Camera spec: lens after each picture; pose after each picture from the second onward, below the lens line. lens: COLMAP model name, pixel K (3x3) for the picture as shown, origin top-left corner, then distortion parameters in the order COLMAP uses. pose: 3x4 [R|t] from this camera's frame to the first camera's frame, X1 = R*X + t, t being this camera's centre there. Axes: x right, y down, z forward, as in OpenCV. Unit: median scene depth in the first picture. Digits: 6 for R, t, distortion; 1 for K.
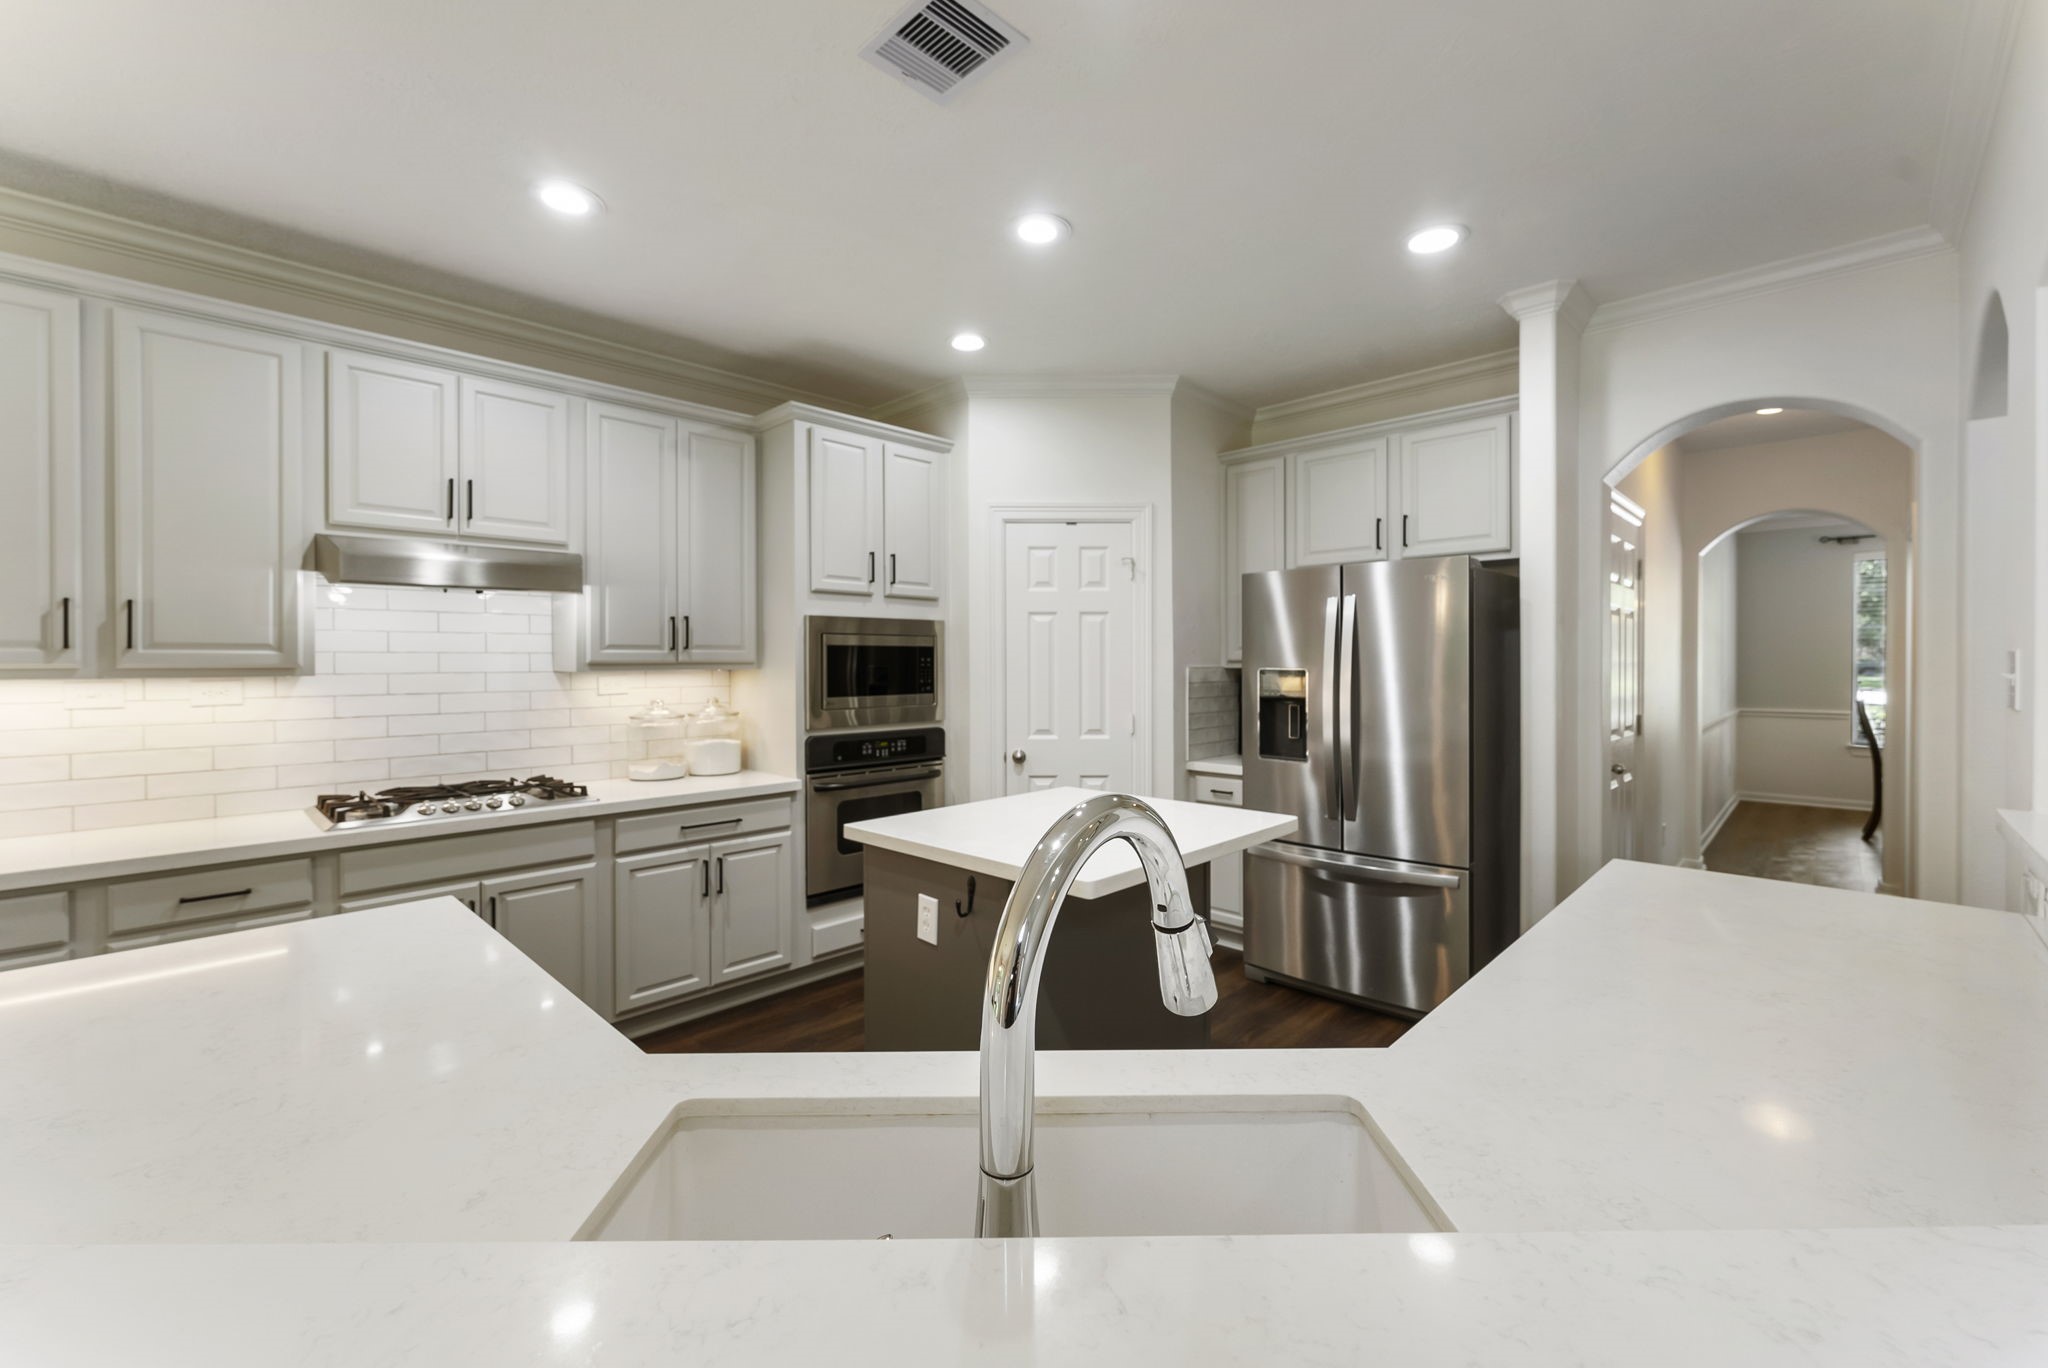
lens RADIAL K [[844.5, 0, 1027.3], [0, 844.5, 669.3], [0, 0, 1]] dist [0.009150, -0.001074]
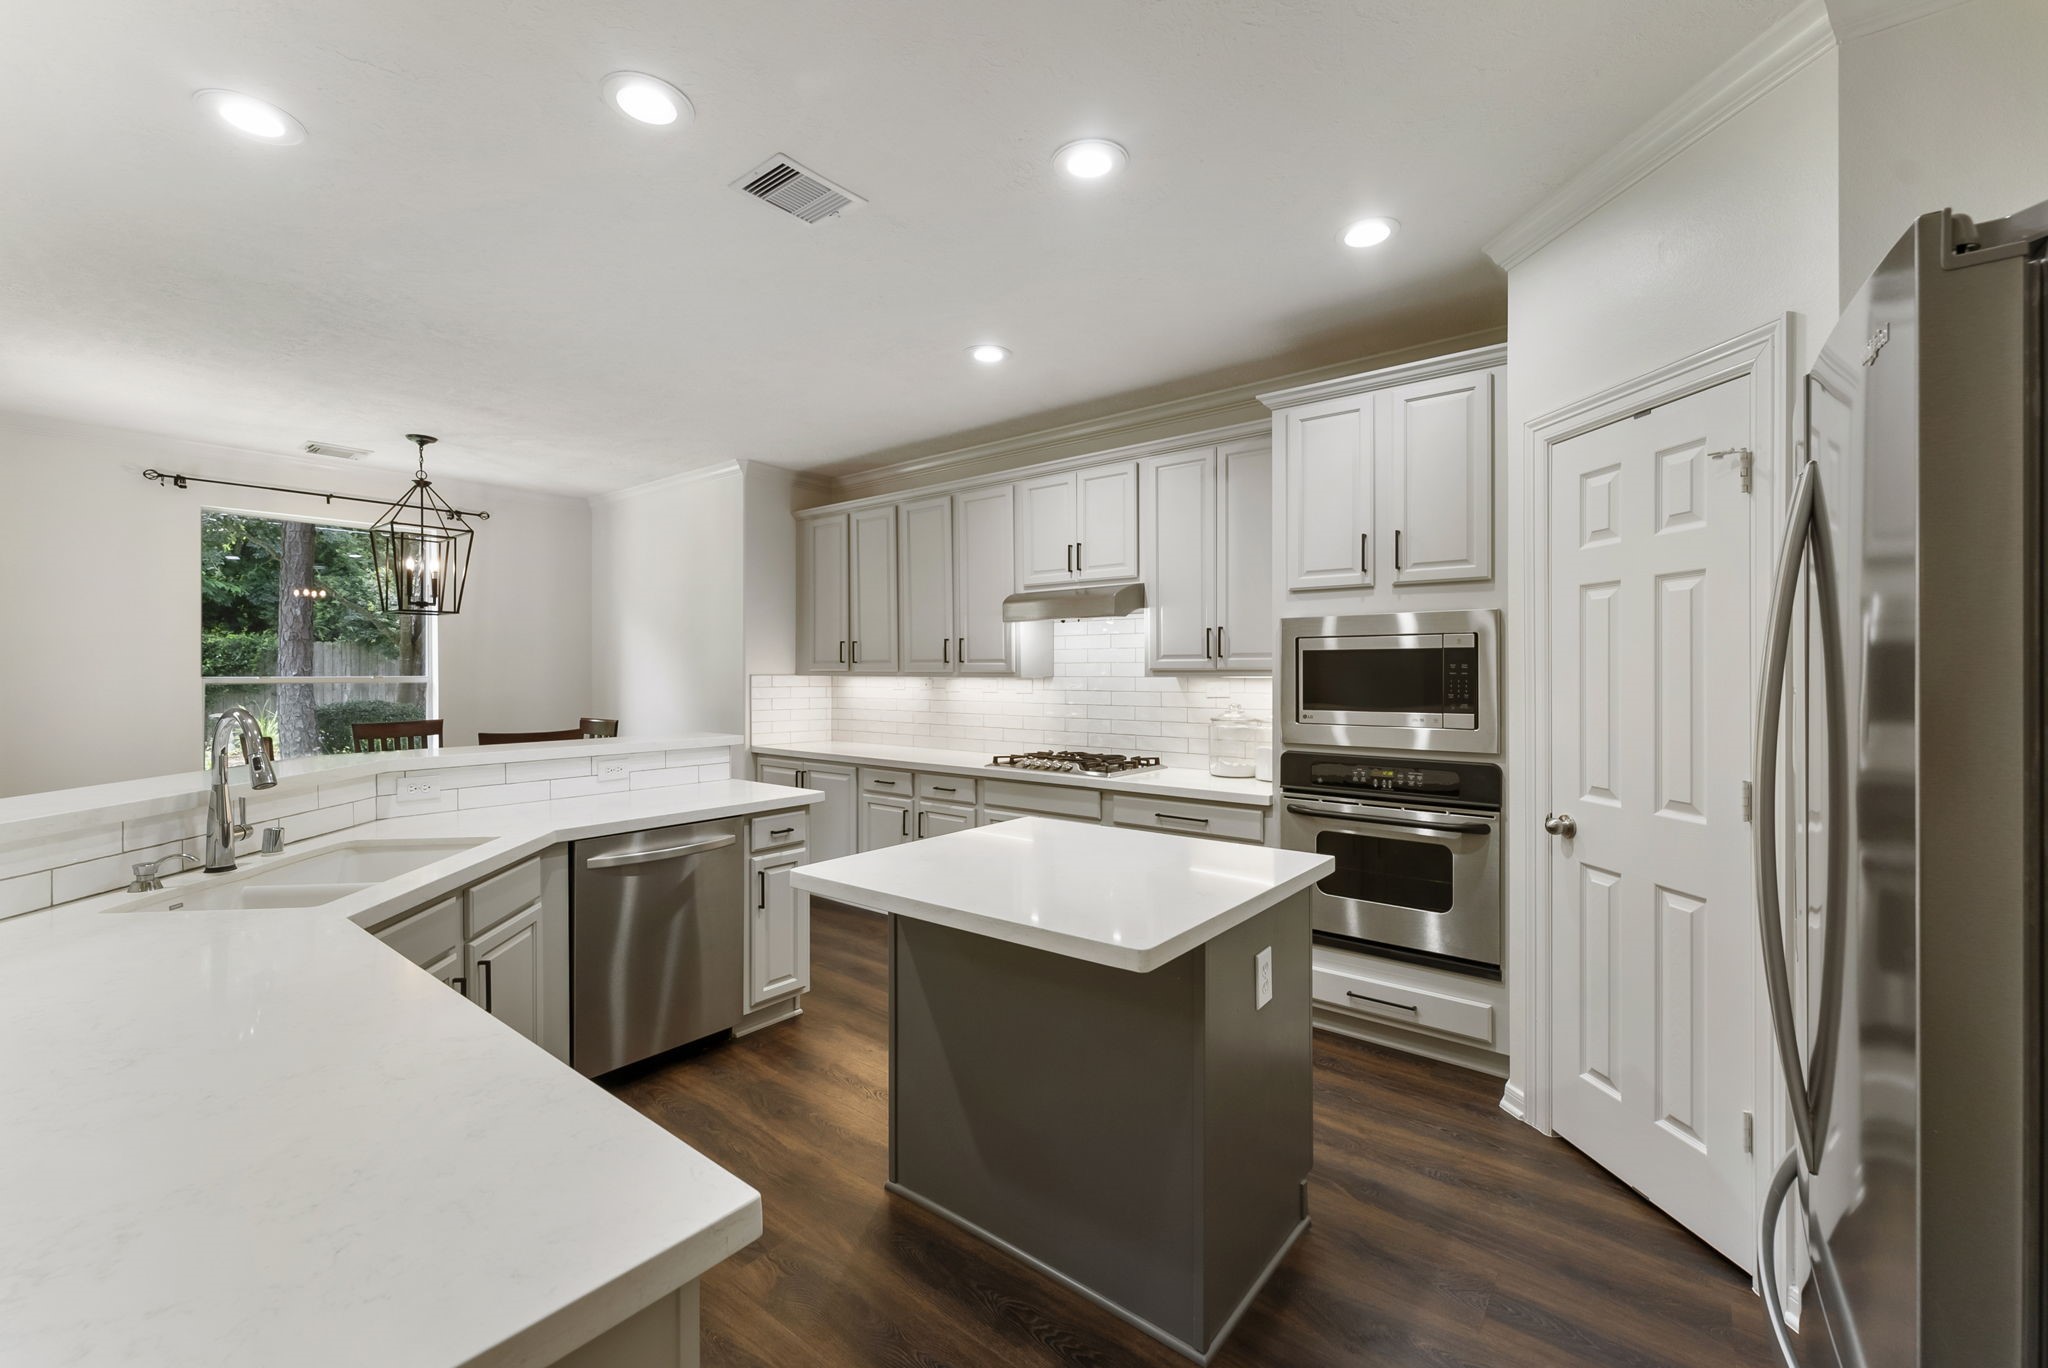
lens RADIAL K [[844.5, 0, 1029.4], [0, 844.5, 674.6], [0, 0, 1]] dist [0.009150, -0.001074]
pose [[0.097642, 0.008238, -0.995187, 0.631335], [-0.006470, 0.999950, 0.007643, -0.008151], [0.995201, 0.005693, 0.097690, 0.637248]]
